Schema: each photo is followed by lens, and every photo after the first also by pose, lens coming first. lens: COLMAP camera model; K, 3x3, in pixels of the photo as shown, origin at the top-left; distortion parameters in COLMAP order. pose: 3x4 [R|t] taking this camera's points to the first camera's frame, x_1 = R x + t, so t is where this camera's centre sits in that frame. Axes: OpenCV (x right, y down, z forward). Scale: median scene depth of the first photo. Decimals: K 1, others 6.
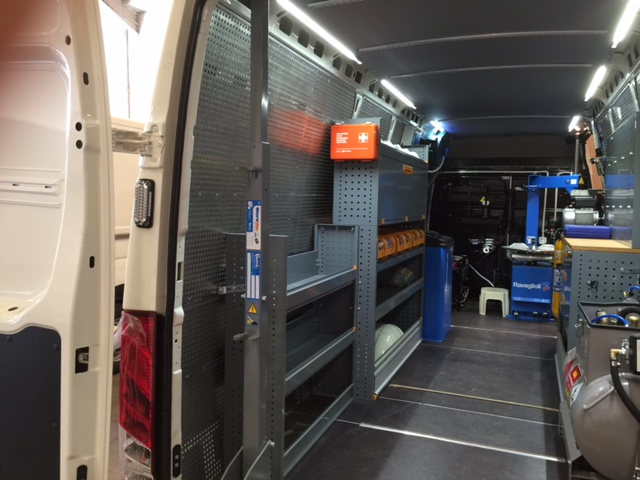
lens RADIAL K [[546.3, 0, 320.5], [0, 546.3, 238.7], [0, 0, 1]] dist [0.084997, -0.130789]
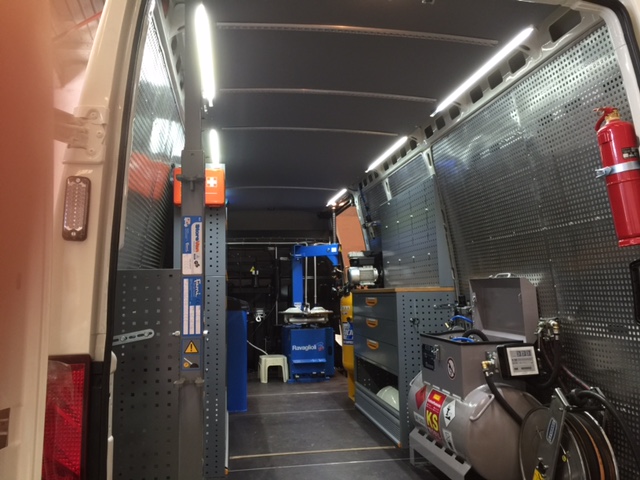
lens RADIAL K [[546.8, 0, 320.8], [0, 546.8, 234.2], [0, 0, 1]] dist [0.082463, -0.128895]
pose [[0.861723, 0.015549, 0.507141, -0.206970], [0.072849, 0.985383, -0.153995, 0.056004], [-0.502122, 0.169645, 0.847994, 0.098654]]
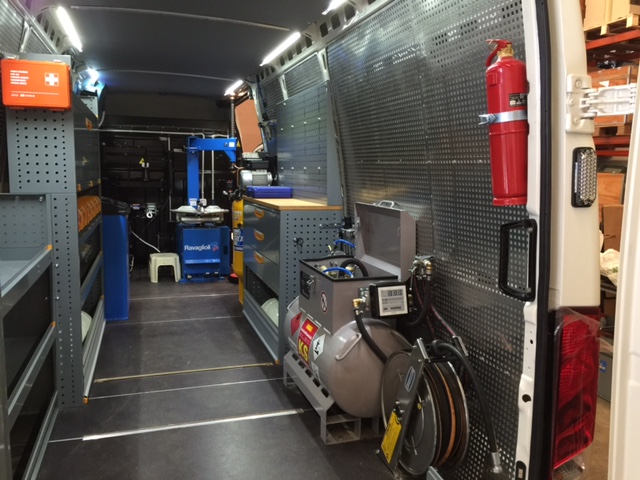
lens RADIAL K [[546.1, 0, 318.8], [0, 546.1, 235.8], [0, 0, 1]] dist [0.069255, -0.092507]
pose [[0.780703, -0.083425, 0.619308, -0.111943], [0.044408, 0.995950, 0.078179, -0.007606], [-0.623322, -0.033533, 0.781246, 0.126283]]
